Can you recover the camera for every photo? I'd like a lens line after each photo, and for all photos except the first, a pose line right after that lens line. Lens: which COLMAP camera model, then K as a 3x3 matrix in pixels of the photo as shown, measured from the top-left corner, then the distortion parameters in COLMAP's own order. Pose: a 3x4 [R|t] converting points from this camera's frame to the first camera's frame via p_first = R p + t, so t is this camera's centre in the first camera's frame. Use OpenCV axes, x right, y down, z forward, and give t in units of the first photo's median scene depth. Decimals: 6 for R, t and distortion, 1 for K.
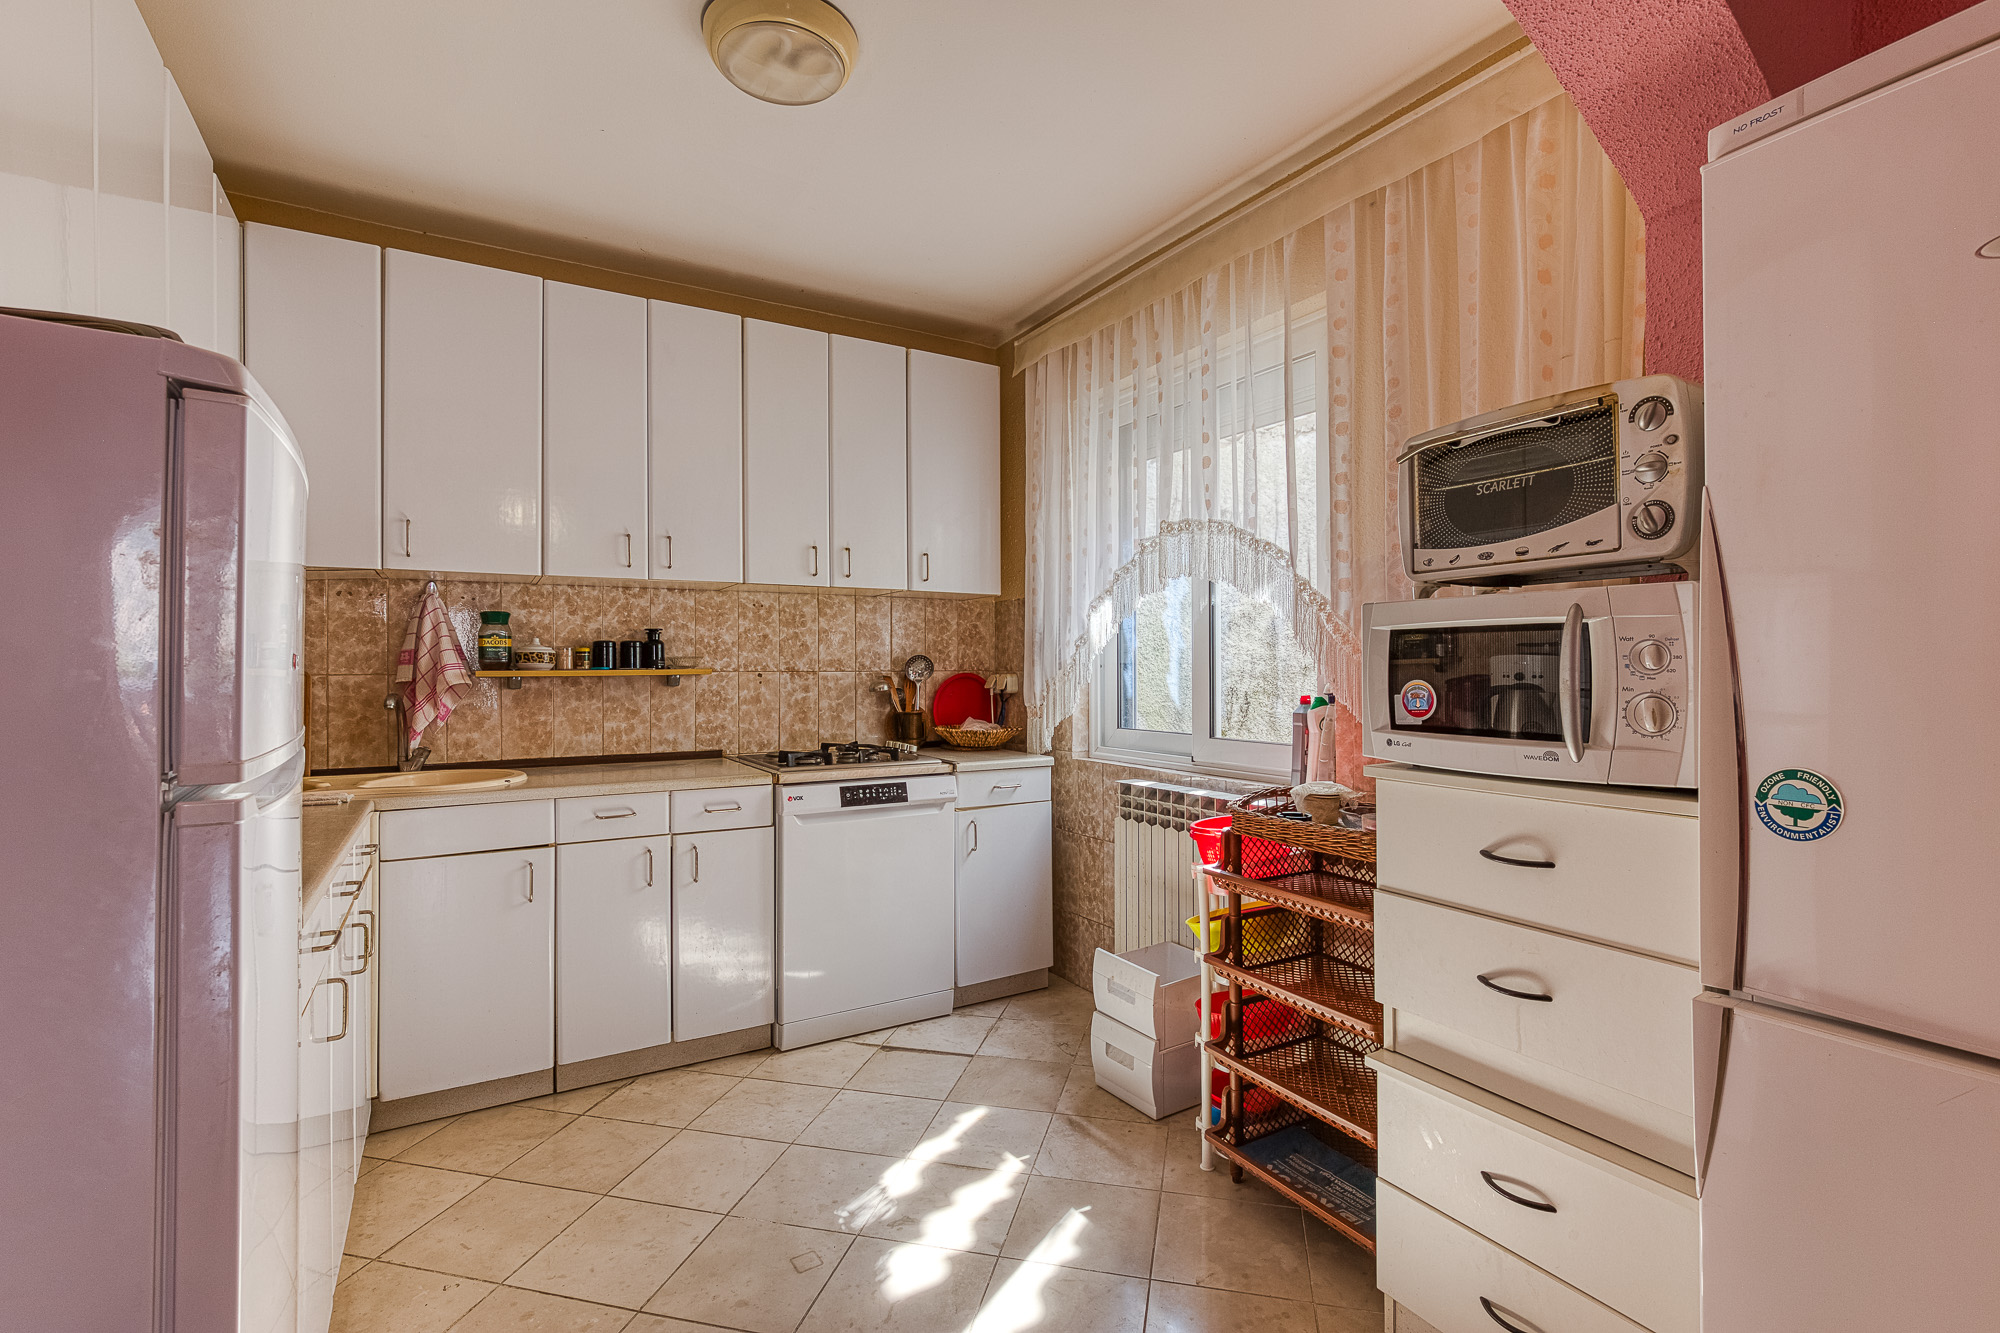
lens RADIAL K [[914.7, 0, 997.3], [0, 914.7, 662.9], [0, 0, 1]] dist [-0.011602, -0.000072]
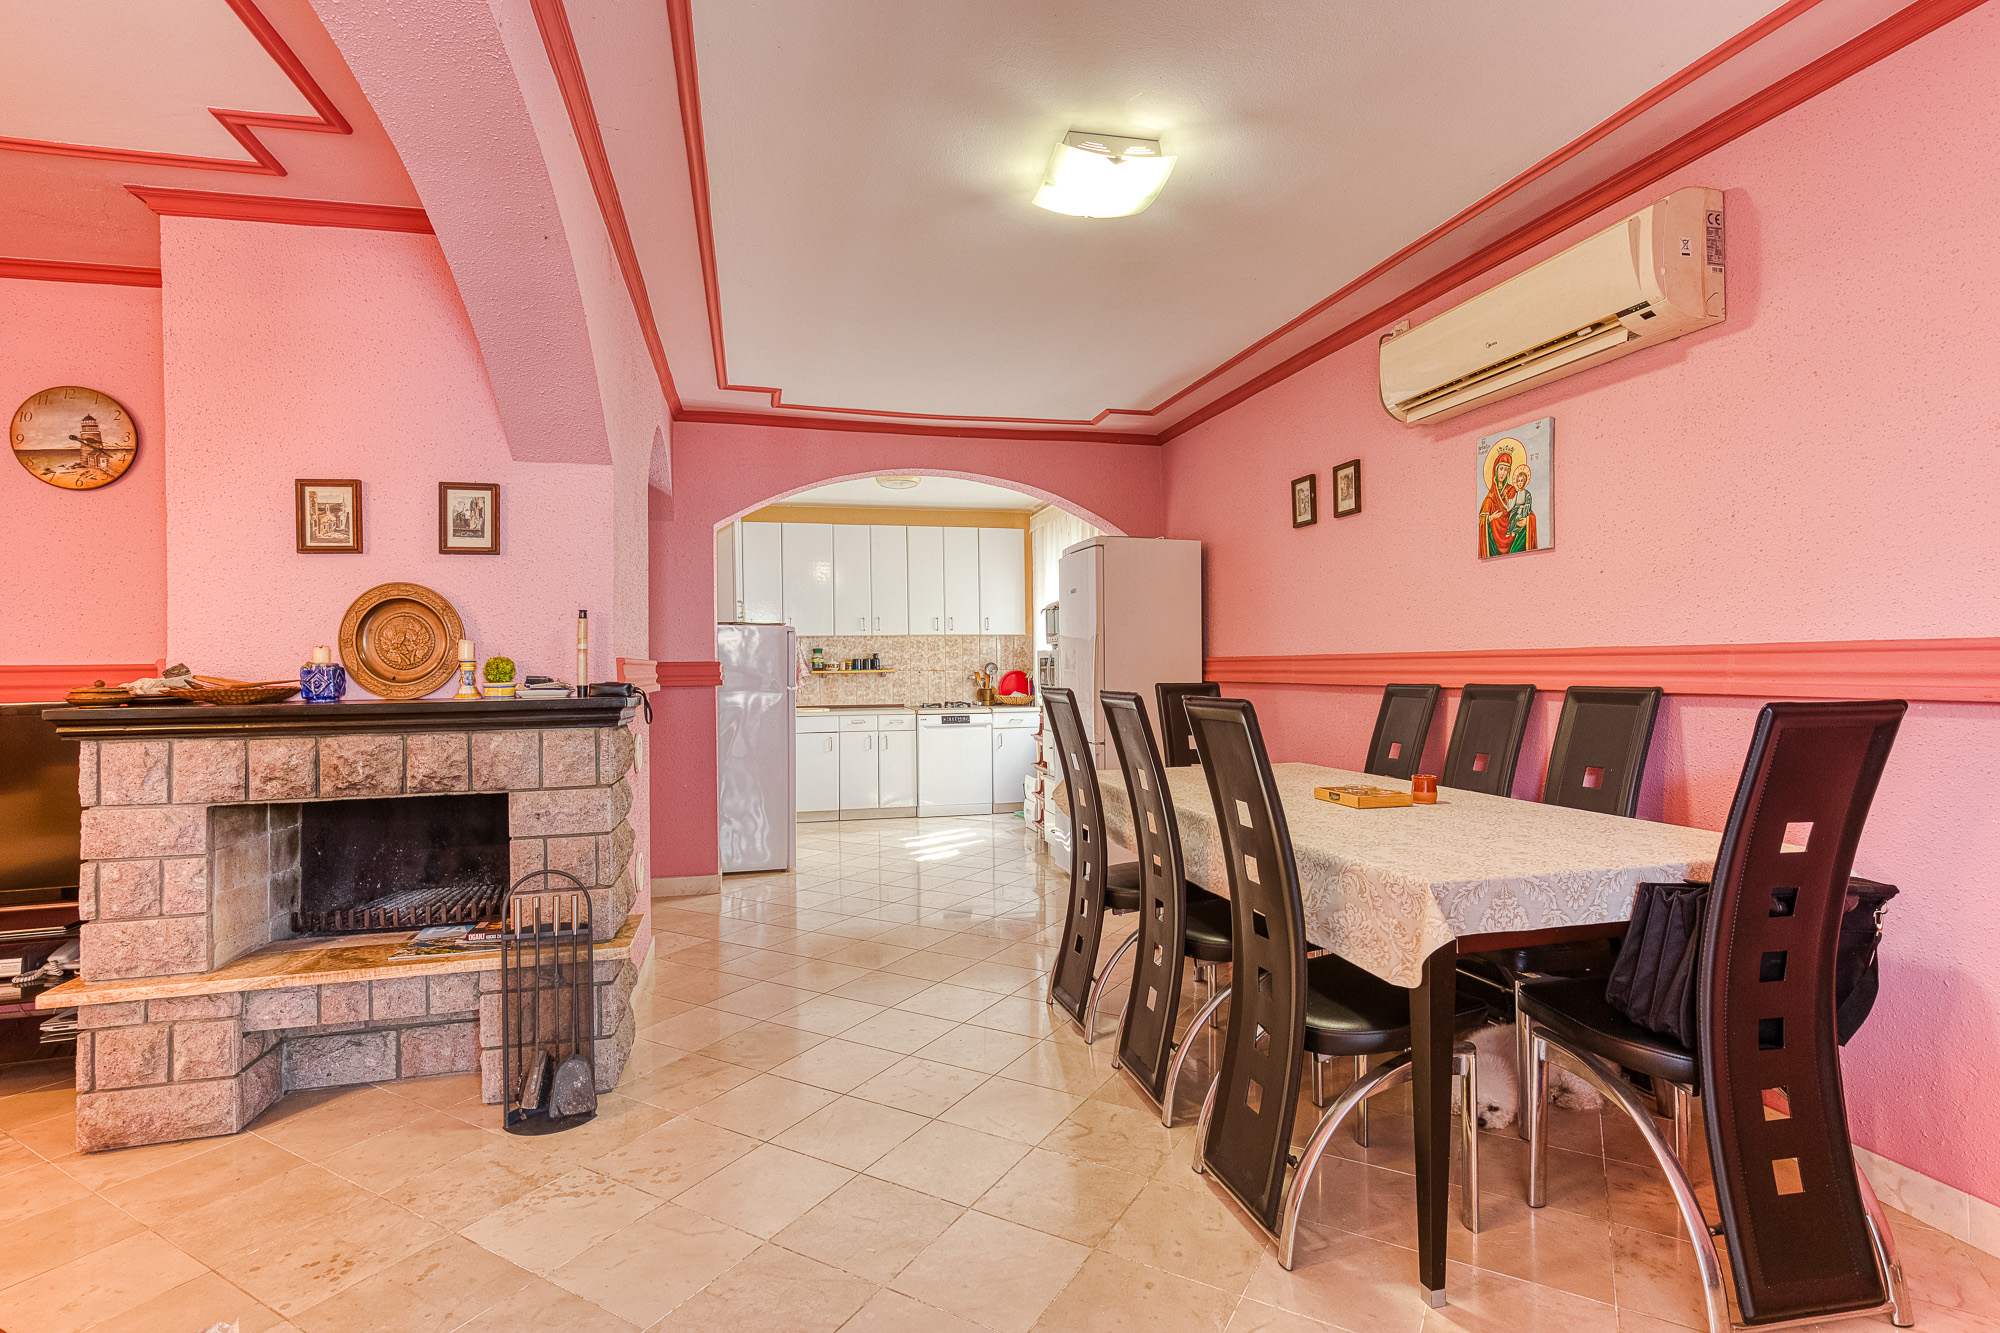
lens RADIAL K [[956.9, 0, 1007.6], [0, 956.9, 686.6], [0, 0, 1]] dist [-0.000345, -0.000082]
pose [[0.959058, -0.000187, -0.283210, 0.715712], [0.008155, 0.999603, 0.026957, -0.015582], [0.283093, -0.028163, 0.958679, -1.413106]]
